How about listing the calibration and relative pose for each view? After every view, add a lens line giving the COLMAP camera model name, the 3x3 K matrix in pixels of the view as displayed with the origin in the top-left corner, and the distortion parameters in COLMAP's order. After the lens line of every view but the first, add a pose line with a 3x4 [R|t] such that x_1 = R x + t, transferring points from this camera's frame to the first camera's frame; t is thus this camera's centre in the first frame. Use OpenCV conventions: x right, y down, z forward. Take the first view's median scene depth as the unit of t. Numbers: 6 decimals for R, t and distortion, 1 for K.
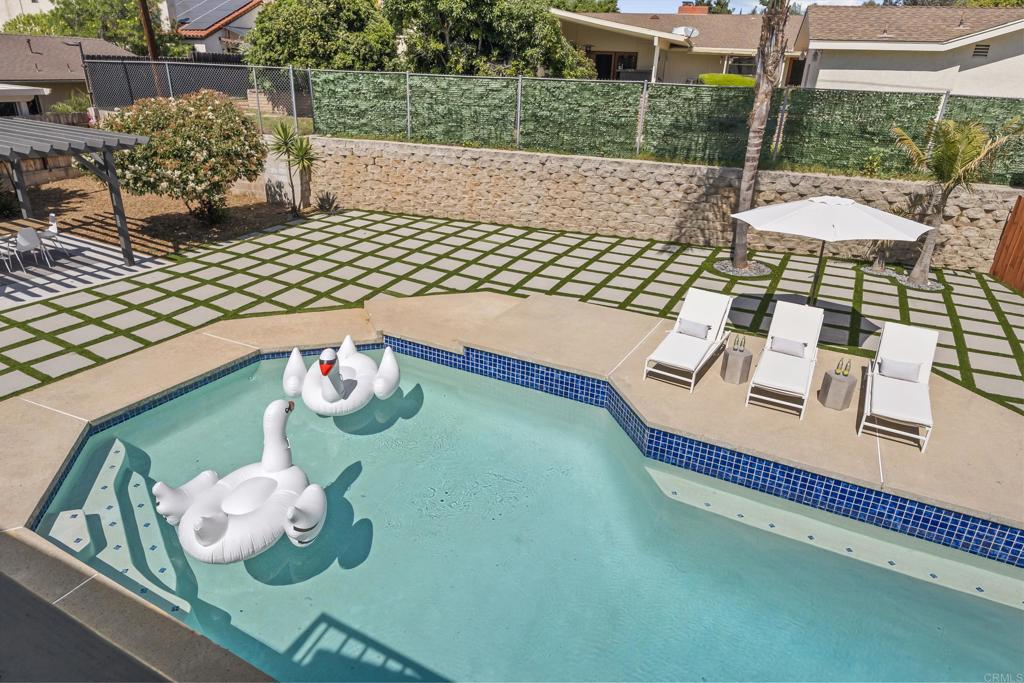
lens RADIAL K [[636.9, 0, 514.3], [0, 636.9, 337.5], [0, 0, 1]] dist [-0.002901, 0.000141]
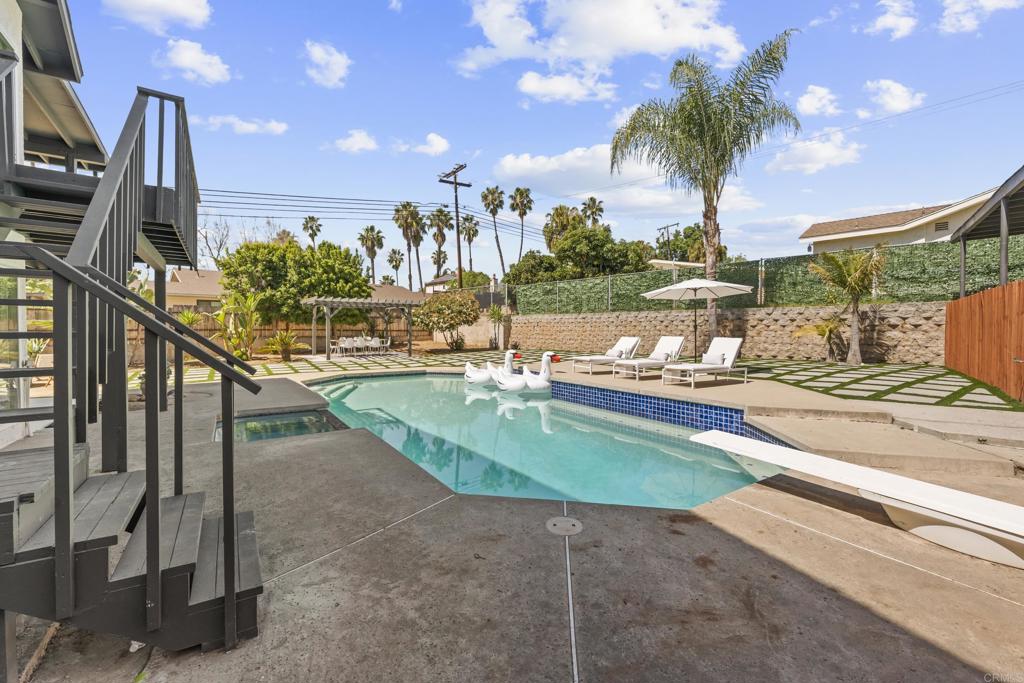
lens RADIAL K [[422.1, 0, 511.2], [0, 422.1, 324.6], [0, 0, 1]] dist [-0.001710, -0.000268]
pose [[0.883362, -0.038125, -0.467138, 0.324070], [-0.154979, 0.916861, -0.367895, 0.217546], [0.442327, 0.397381, 0.804012, -0.057654]]
